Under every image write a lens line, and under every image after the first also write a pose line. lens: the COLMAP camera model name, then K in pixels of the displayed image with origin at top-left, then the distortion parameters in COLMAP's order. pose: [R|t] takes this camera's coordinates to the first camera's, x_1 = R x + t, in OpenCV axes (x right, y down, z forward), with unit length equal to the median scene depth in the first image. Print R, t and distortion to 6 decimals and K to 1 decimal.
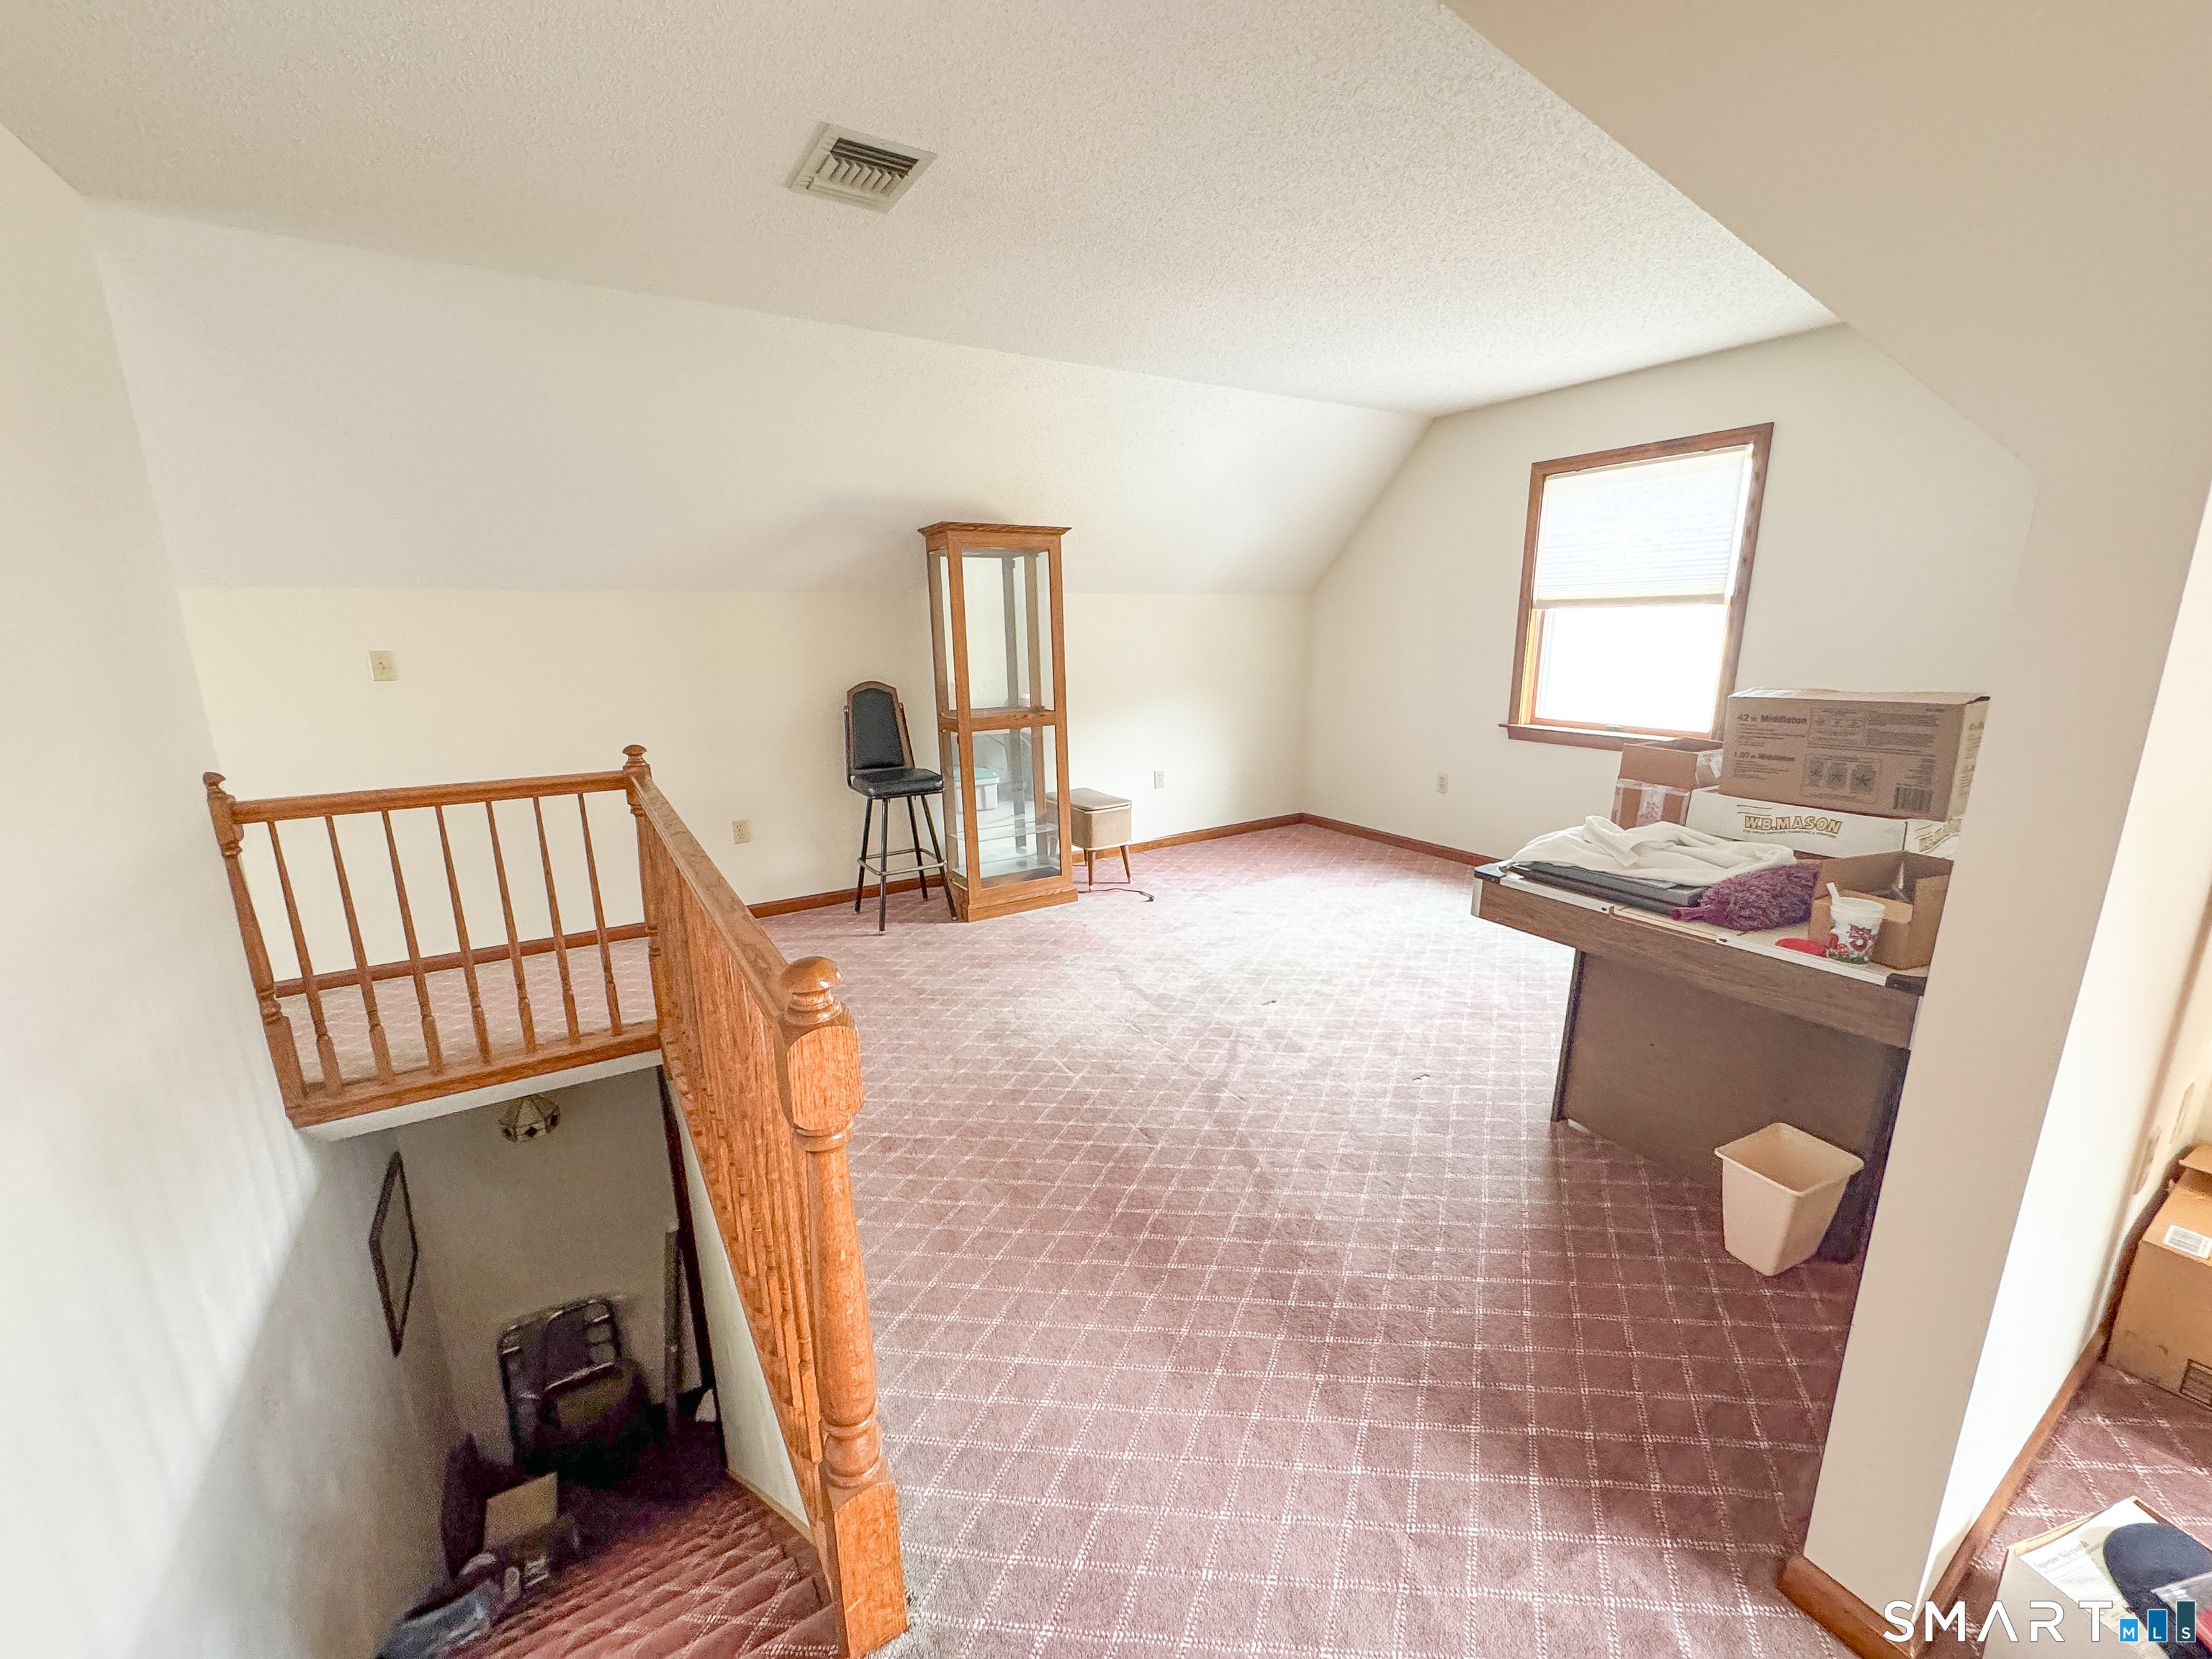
lens RADIAL K [[890.8, 0, 1107.4], [0, 890.8, 832.6], [0, 0, 1]] dist [-0.003668, -0.000291]
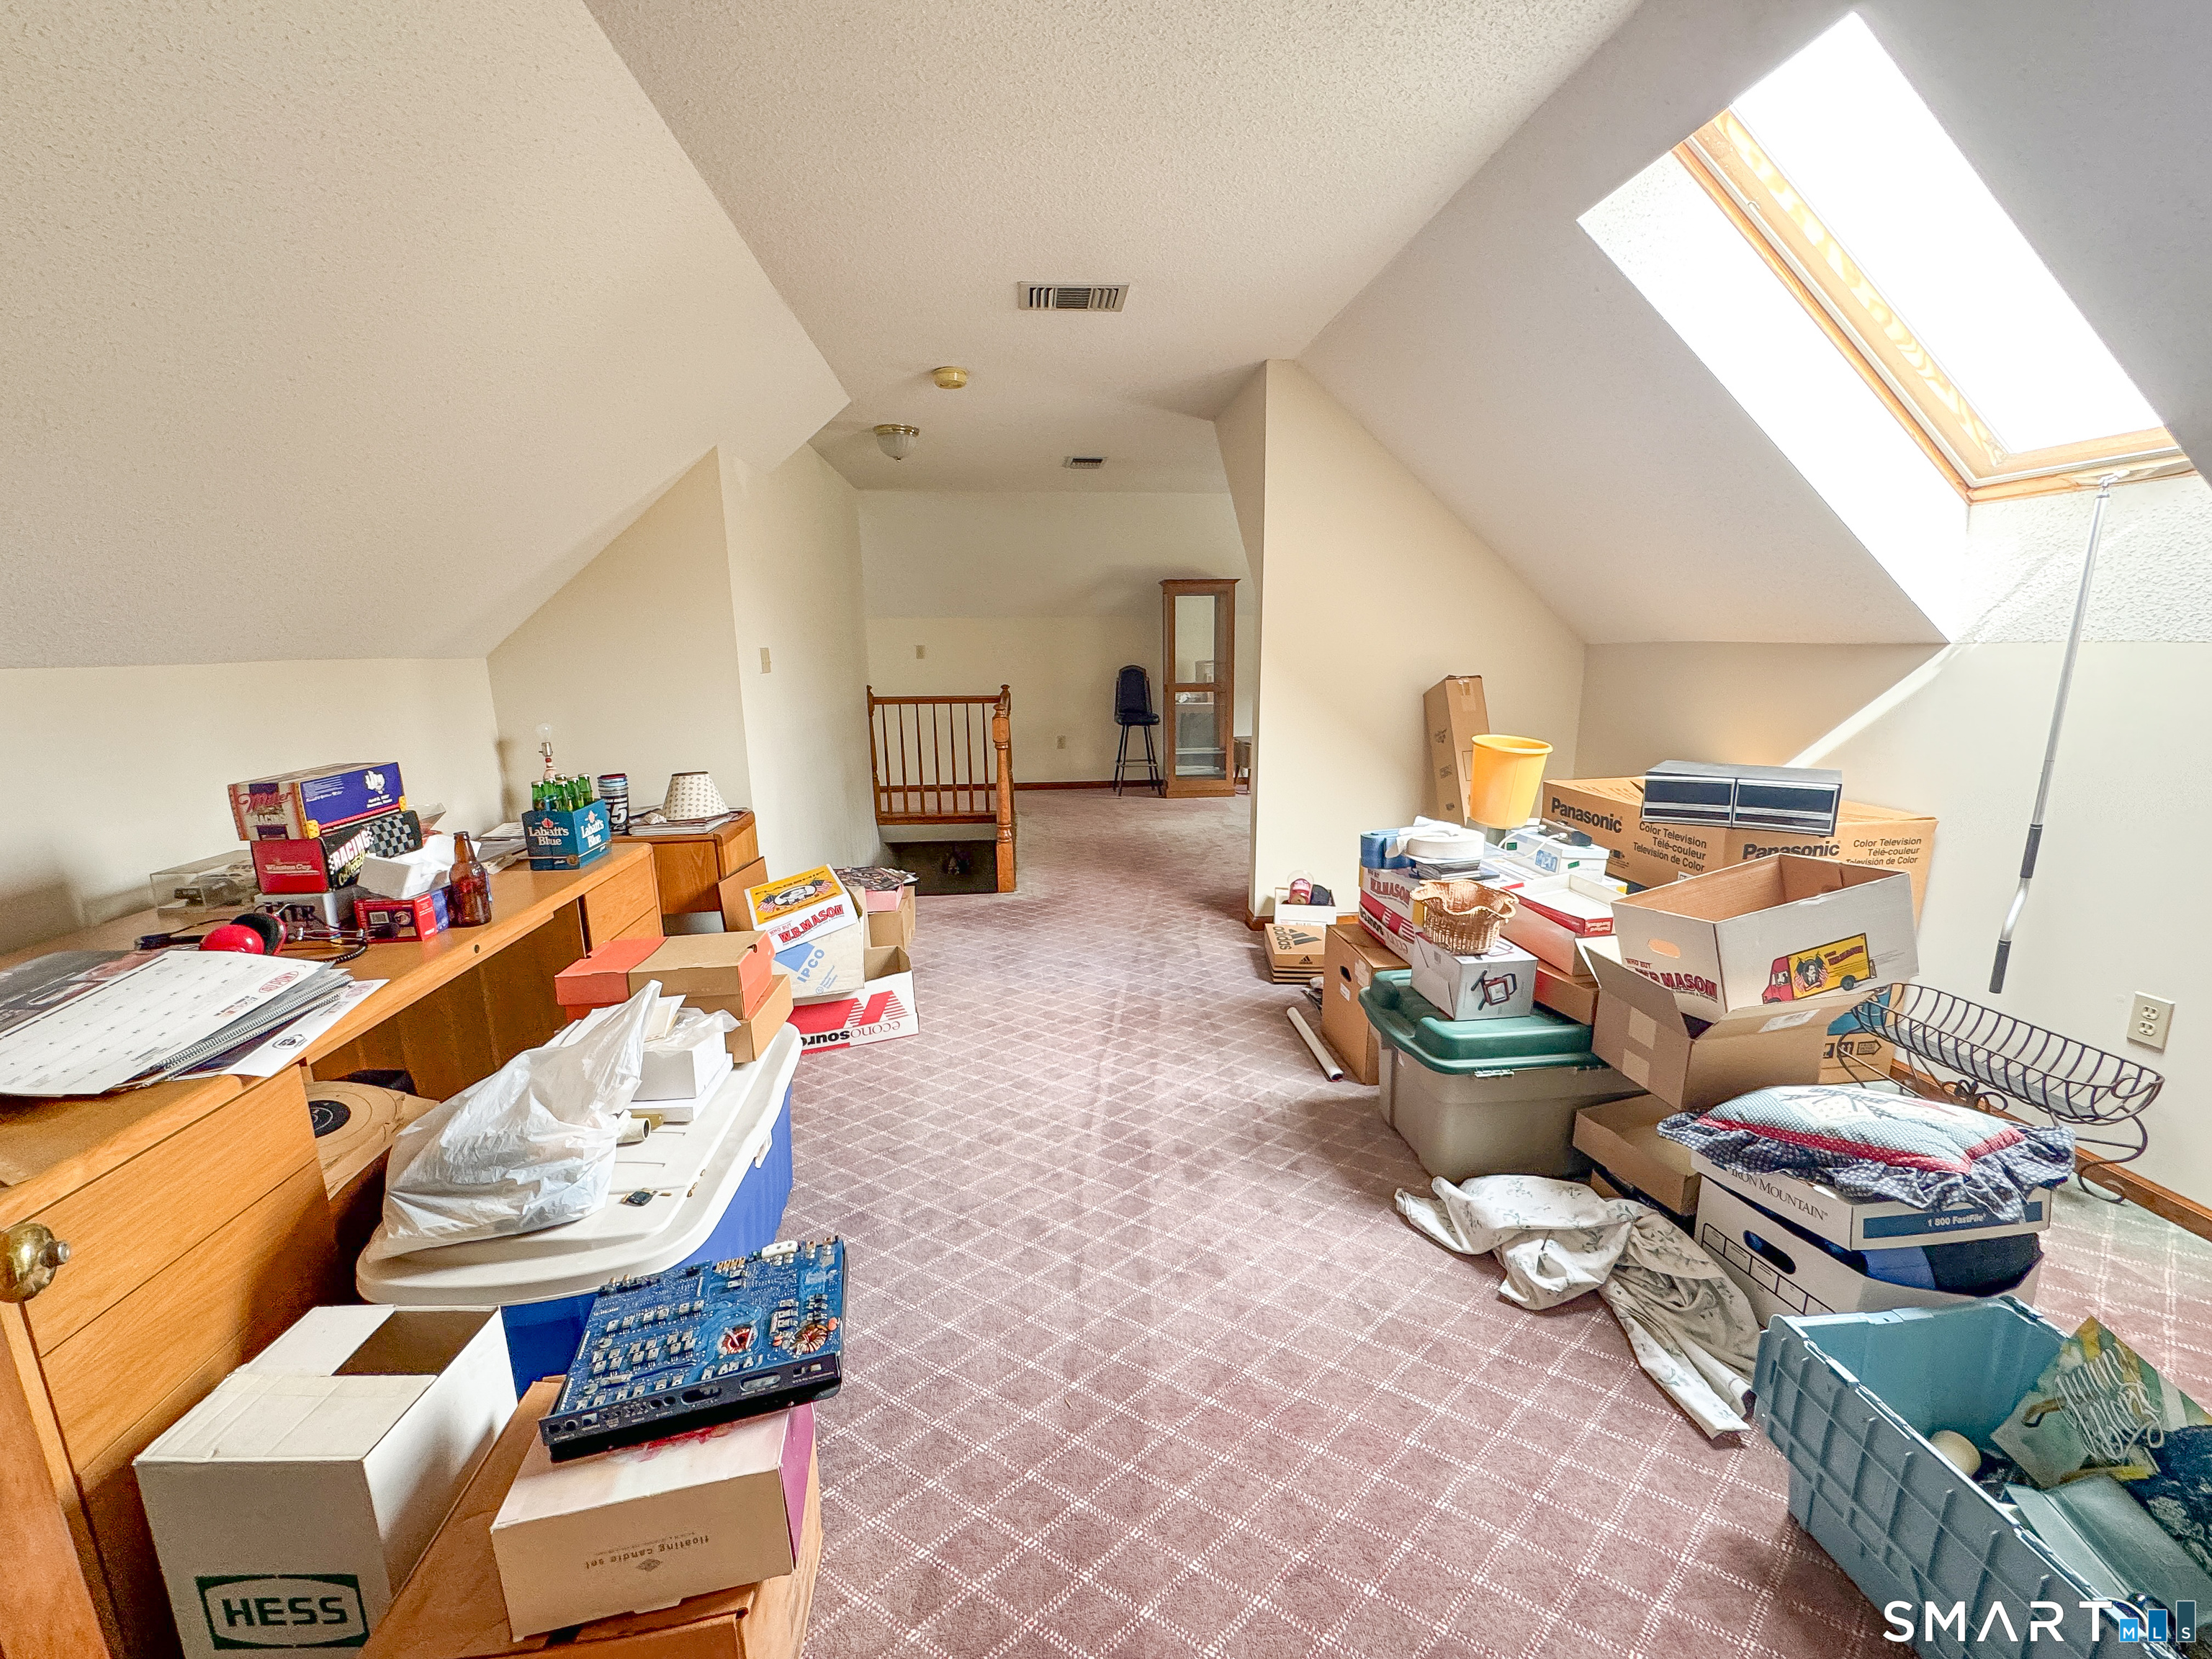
lens RADIAL K [[890.8, 0, 1110.2], [0, 890.8, 832.8], [0, 0, 1]] dist [-0.003668, -0.000291]
pose [[0.897546, 0.091085, -0.431410, 0.571149], [-0.099300, 0.995051, 0.003495, 0.191642], [0.429594, 0.039702, 0.902149, -0.731980]]
